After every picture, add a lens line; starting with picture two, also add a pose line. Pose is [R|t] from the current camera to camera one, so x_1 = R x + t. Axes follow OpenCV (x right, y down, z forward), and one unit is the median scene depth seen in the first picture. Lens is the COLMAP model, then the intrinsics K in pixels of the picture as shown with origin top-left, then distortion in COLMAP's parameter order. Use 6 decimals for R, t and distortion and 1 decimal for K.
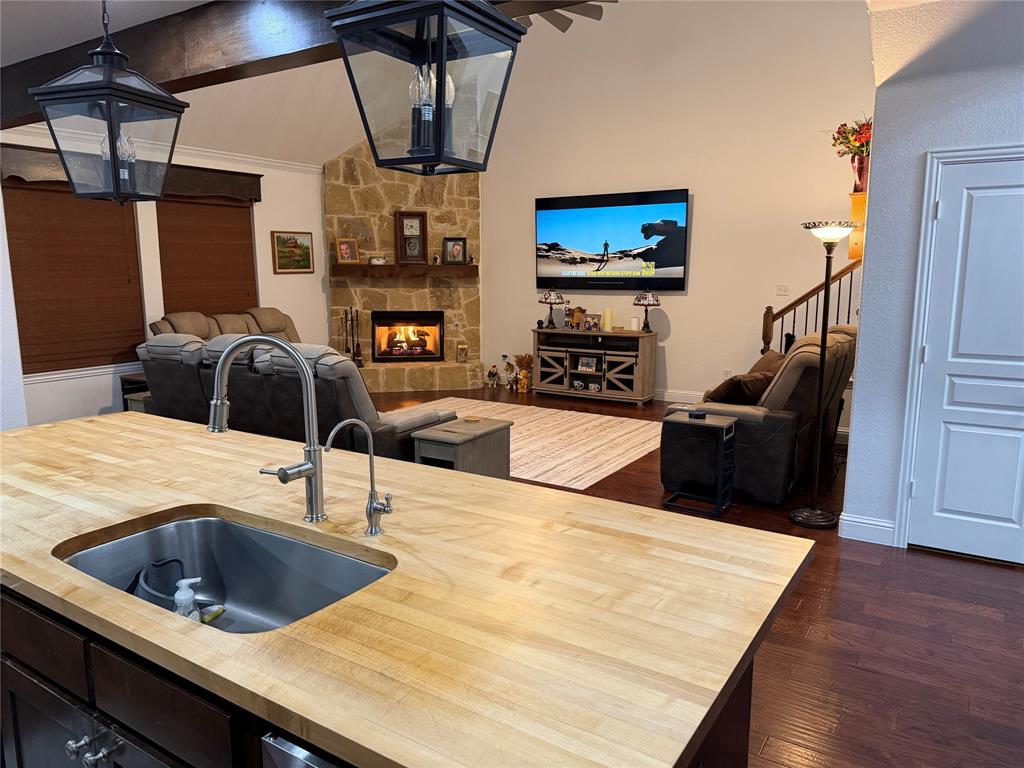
lens RADIAL K [[720.9, 0, 504.2], [0, 720.9, 412.8], [0, 0, 1]] dist [0.057168, -0.065816]
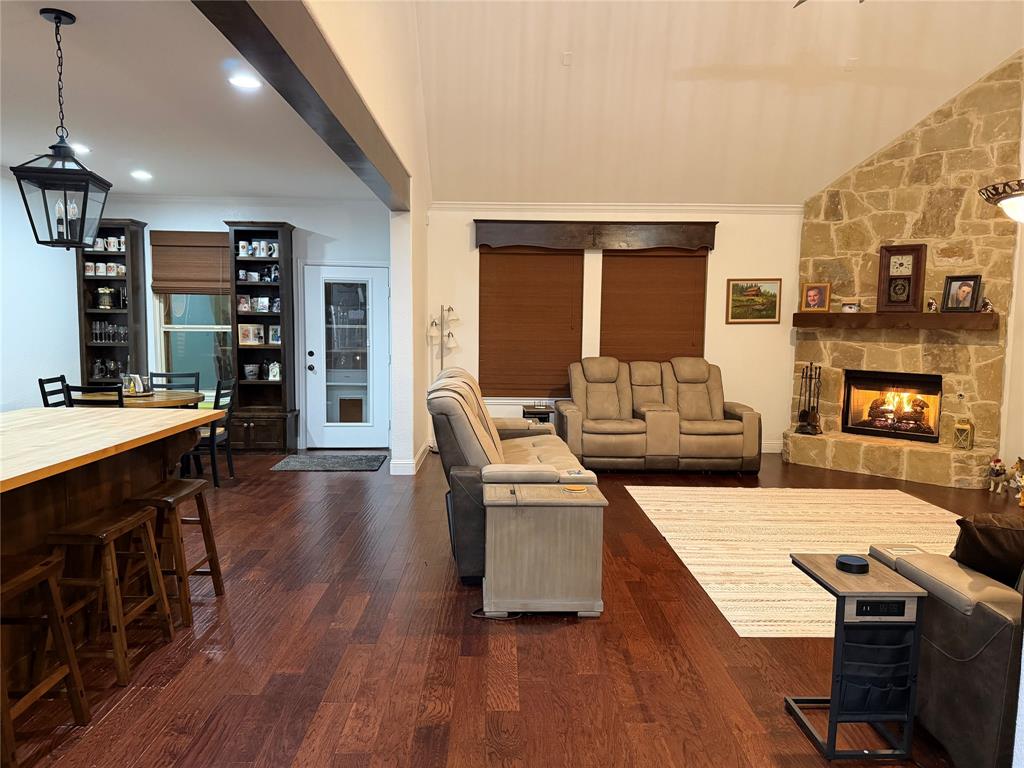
lens RADIAL K [[720.9, 0, 506.0], [0, 720.9, 388.9], [0, 0, 1]] dist [0.057168, -0.065816]
pose [[0.562058, 0.080597, -0.823162, 0.285546], [-0.175576, 0.984185, -0.023521, -0.033858], [0.808248, 0.157747, 0.567320, 0.236423]]
